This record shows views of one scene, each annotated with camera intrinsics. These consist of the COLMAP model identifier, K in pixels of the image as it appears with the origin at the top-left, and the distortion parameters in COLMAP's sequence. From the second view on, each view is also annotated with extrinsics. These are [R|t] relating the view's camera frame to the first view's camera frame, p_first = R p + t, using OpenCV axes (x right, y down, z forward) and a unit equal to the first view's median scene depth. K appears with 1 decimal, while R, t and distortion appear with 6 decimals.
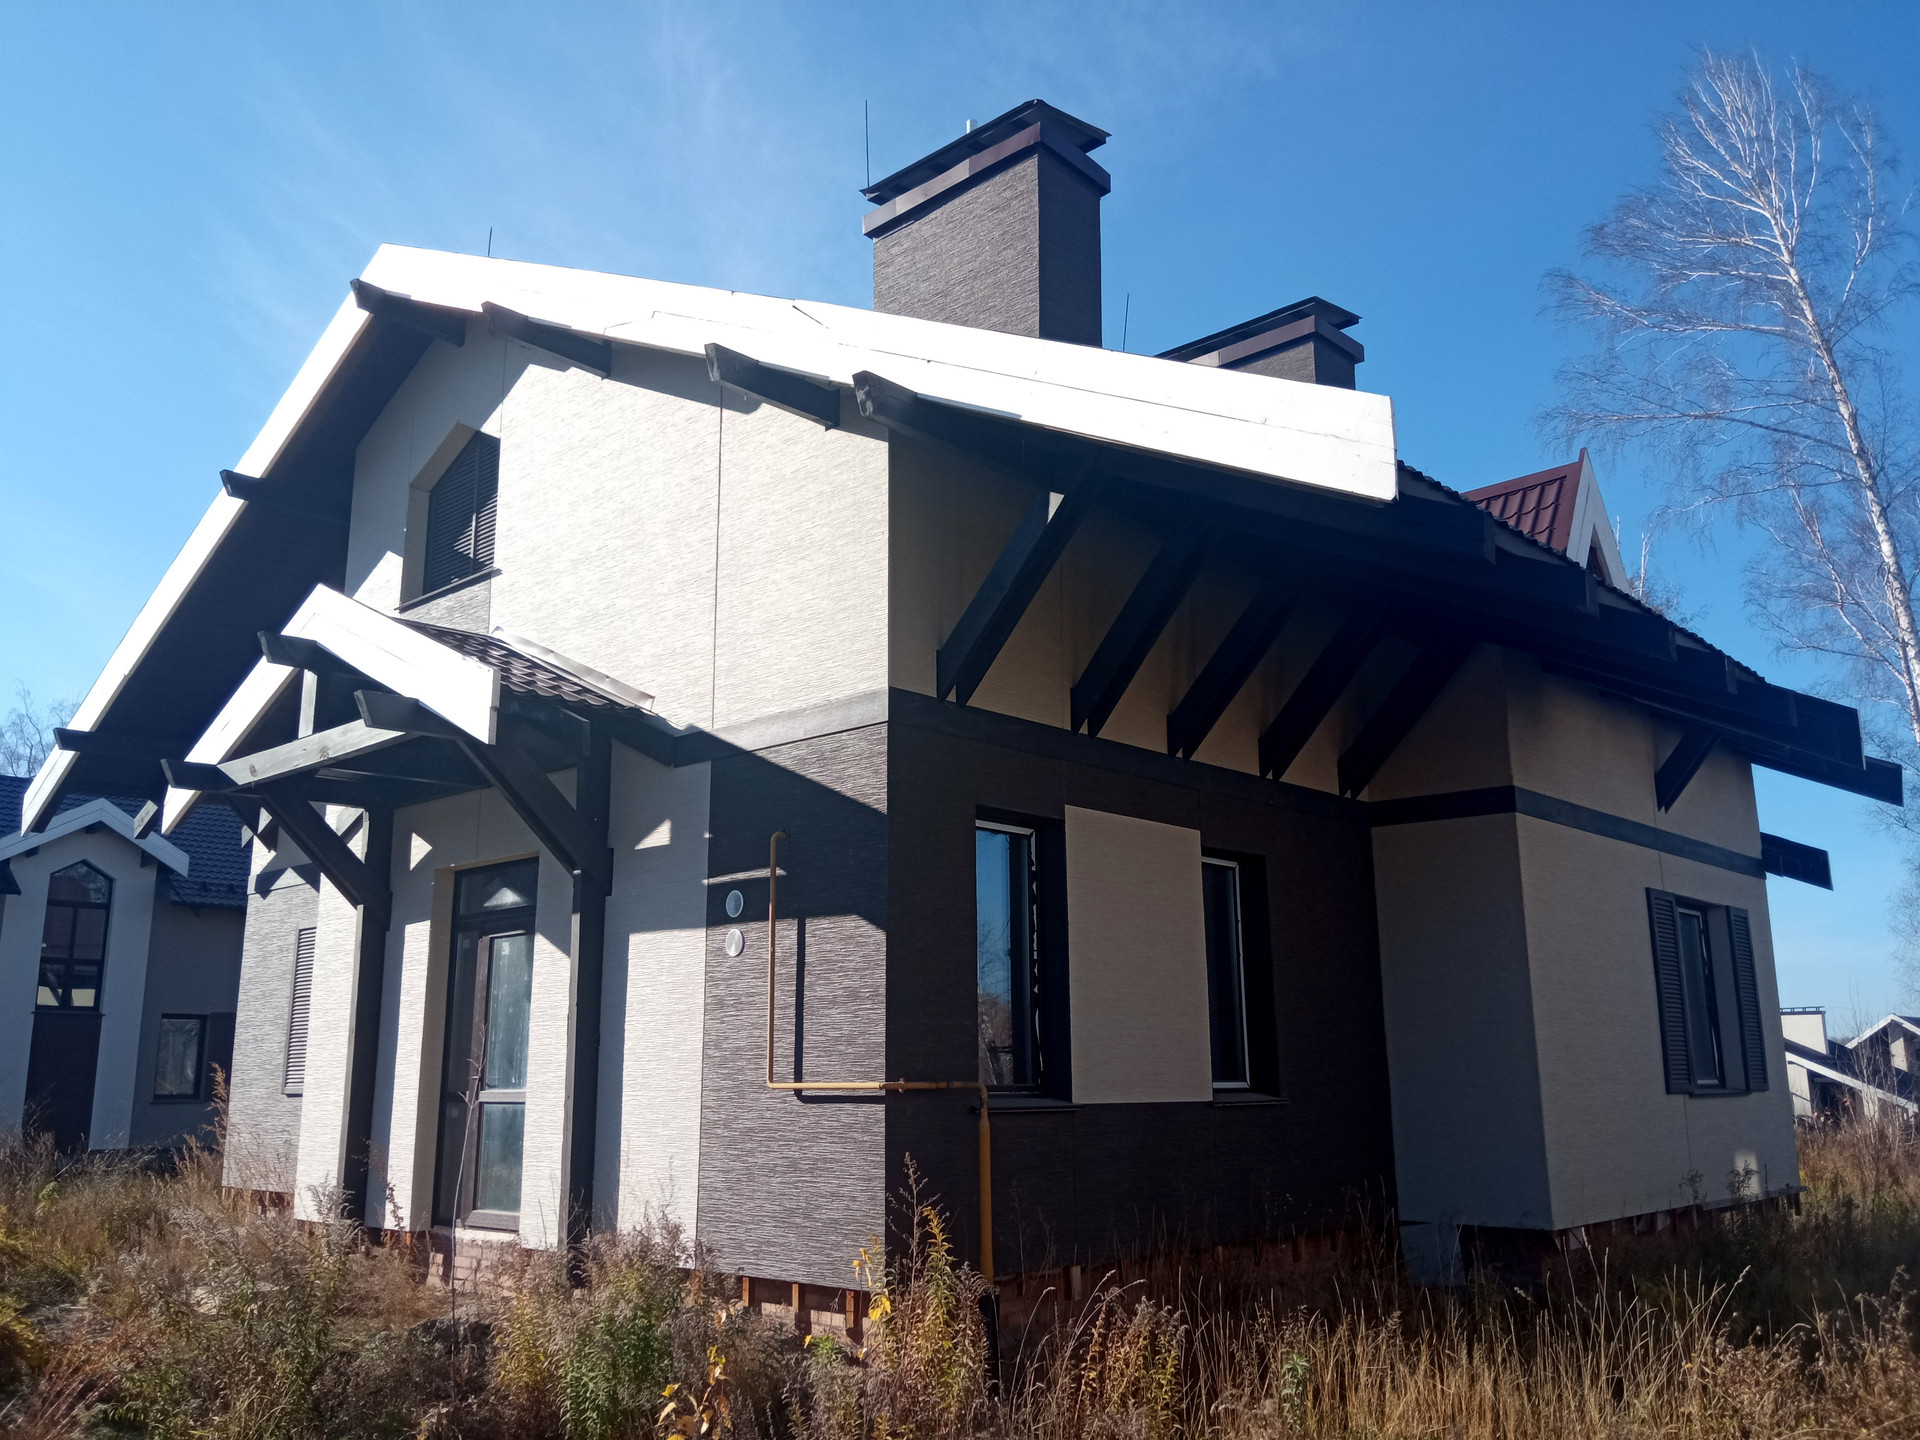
lens RADIAL K [[1526.1, 0, 964.3], [0, 1526.1, 725.5], [0, 0, 1]] dist [0.070944, -0.106859]
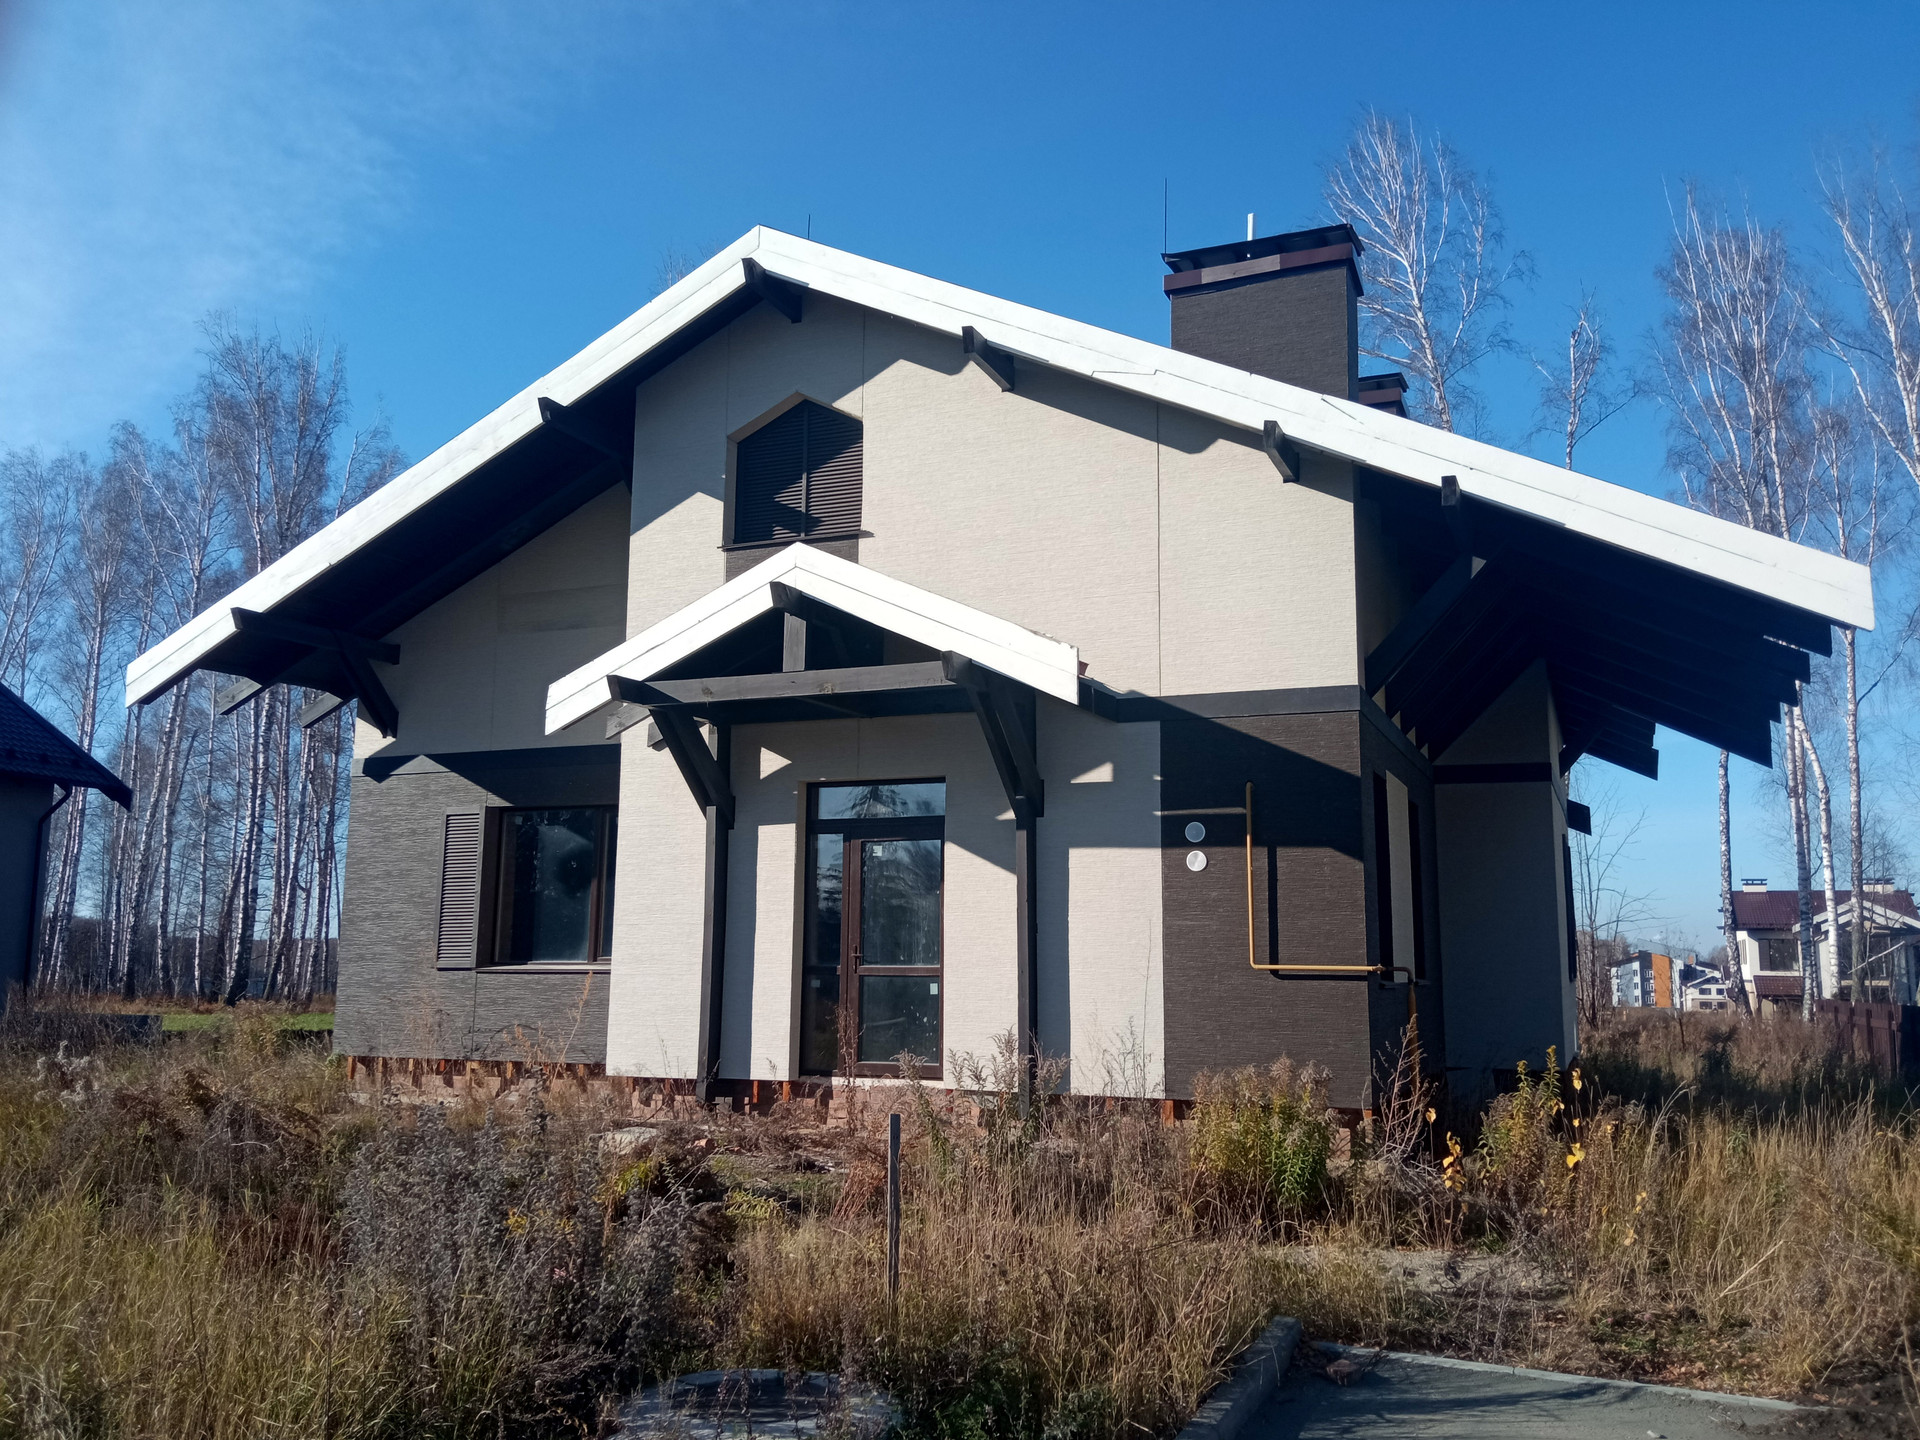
lens RADIAL K [[1526.1, 0, 952.7], [0, 1526.1, 720.3], [0, 0, 1]] dist [0.070944, -0.106859]
pose [[0.939031, 0.065827, 0.337473, -0.664014], [-0.088528, 0.994699, 0.052308, -0.026073], [-0.332241, -0.078995, 0.939881, -0.145150]]
